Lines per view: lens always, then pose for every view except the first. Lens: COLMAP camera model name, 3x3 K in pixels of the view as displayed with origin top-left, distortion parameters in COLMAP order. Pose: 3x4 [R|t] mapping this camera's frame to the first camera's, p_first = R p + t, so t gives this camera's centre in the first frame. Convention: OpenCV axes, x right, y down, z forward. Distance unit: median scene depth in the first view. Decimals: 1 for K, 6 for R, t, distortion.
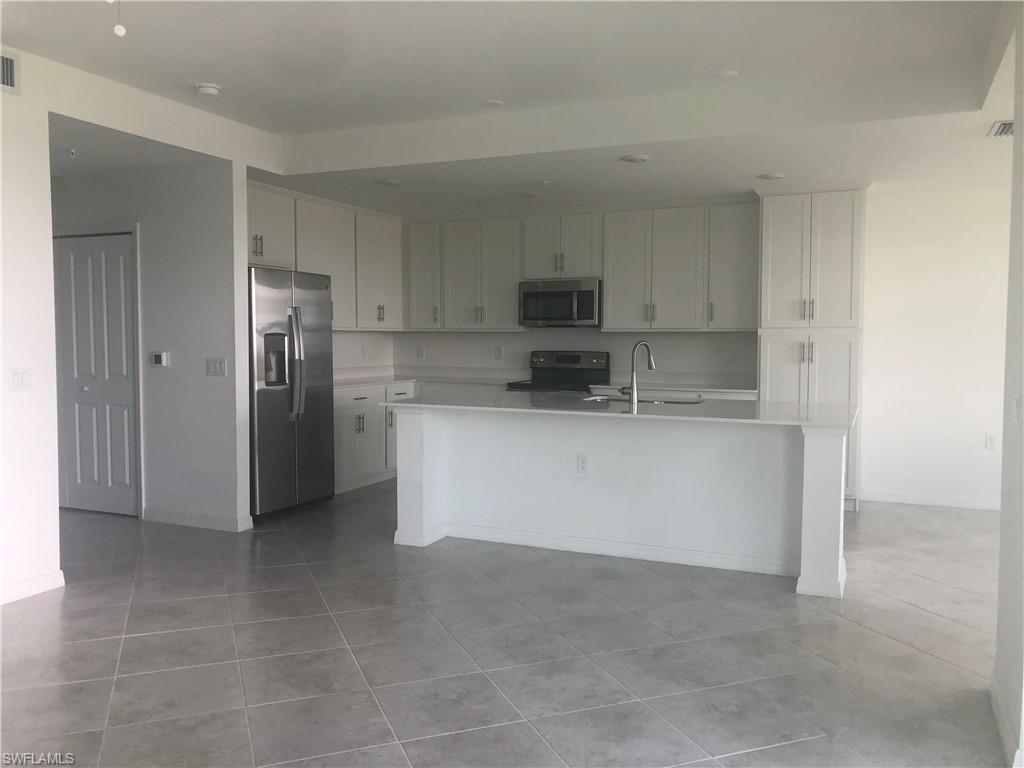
lens RADIAL K [[853.0, 0, 512.0], [0, 853.0, 384.0], [0, 0, 1]] dist [0.004914, -0.001895]
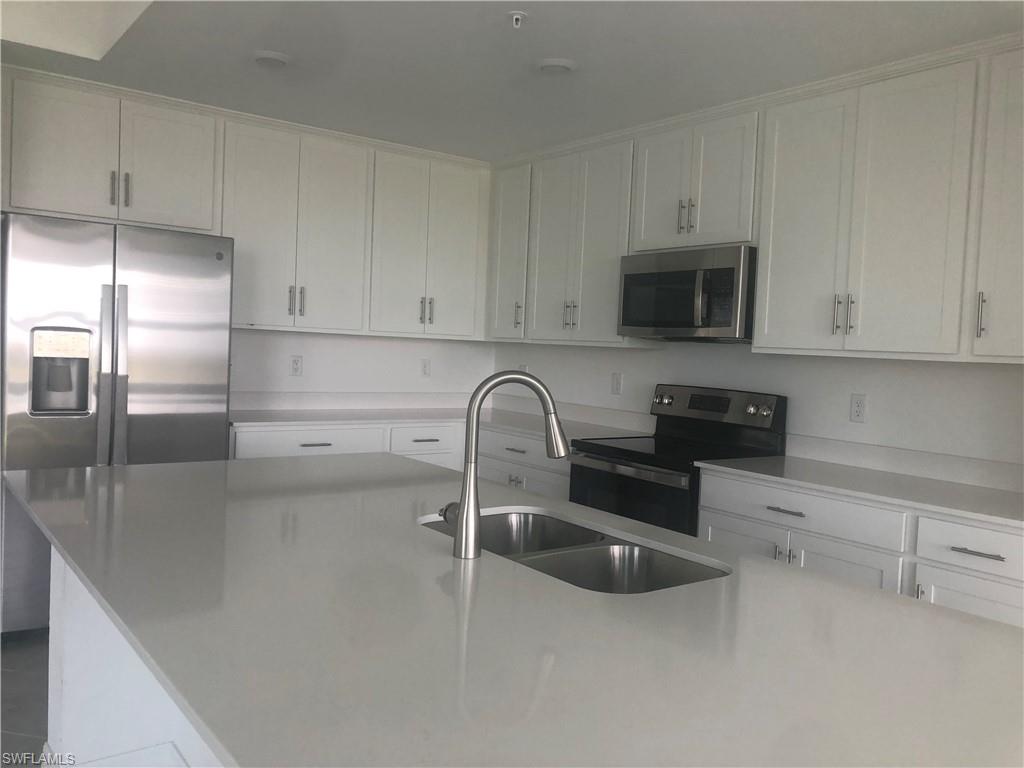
lens RADIAL K [[853.0, 0, 512.0], [0, 853.0, 384.0], [0, 0, 1]] dist [0.004914, -0.001895]
pose [[0.869163, 0.059546, -0.490928, 0.227978], [-0.070434, 0.997510, -0.003708, -0.032215], [0.489485, 0.037801, 0.871192, 0.509487]]
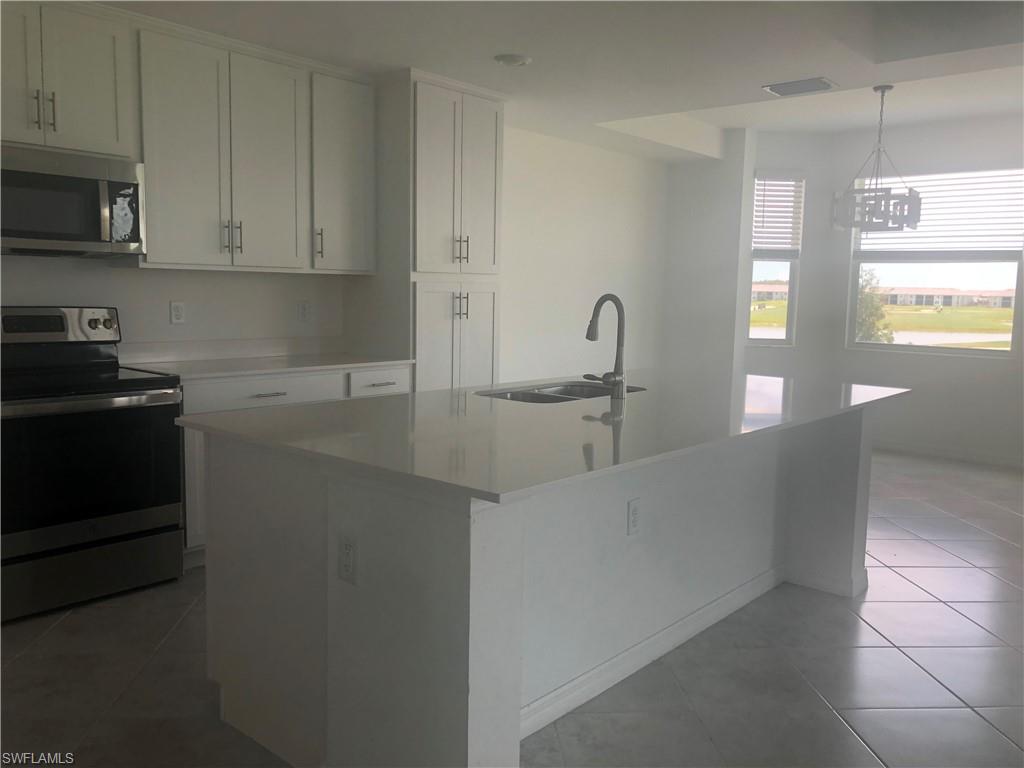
lens RADIAL K [[853.0, 0, 512.0], [0, 853.0, 384.0], [0, 0, 1]] dist [0.004914, -0.001895]
pose [[0.256306, -0.111881, 0.960099, -0.336849], [0.024092, 0.993710, 0.109366, -0.043208], [-0.966295, -0.004900, 0.257389, 0.655711]]
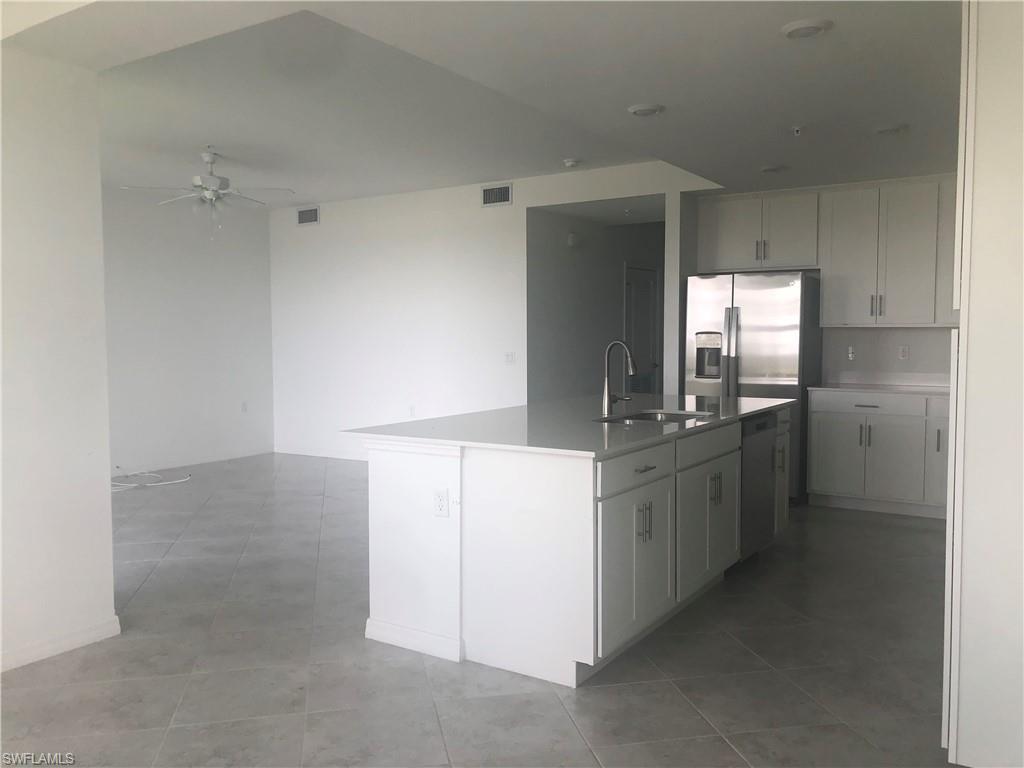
lens RADIAL K [[853.0, 0, 512.0], [0, 853.0, 384.0], [0, 0, 1]] dist [0.004914, -0.001895]
pose [[-0.176336, 0.055395, -0.982770, 0.699385], [-0.053814, 0.996379, 0.065818, -0.041007], [0.982858, 0.064493, -0.172717, 0.752583]]
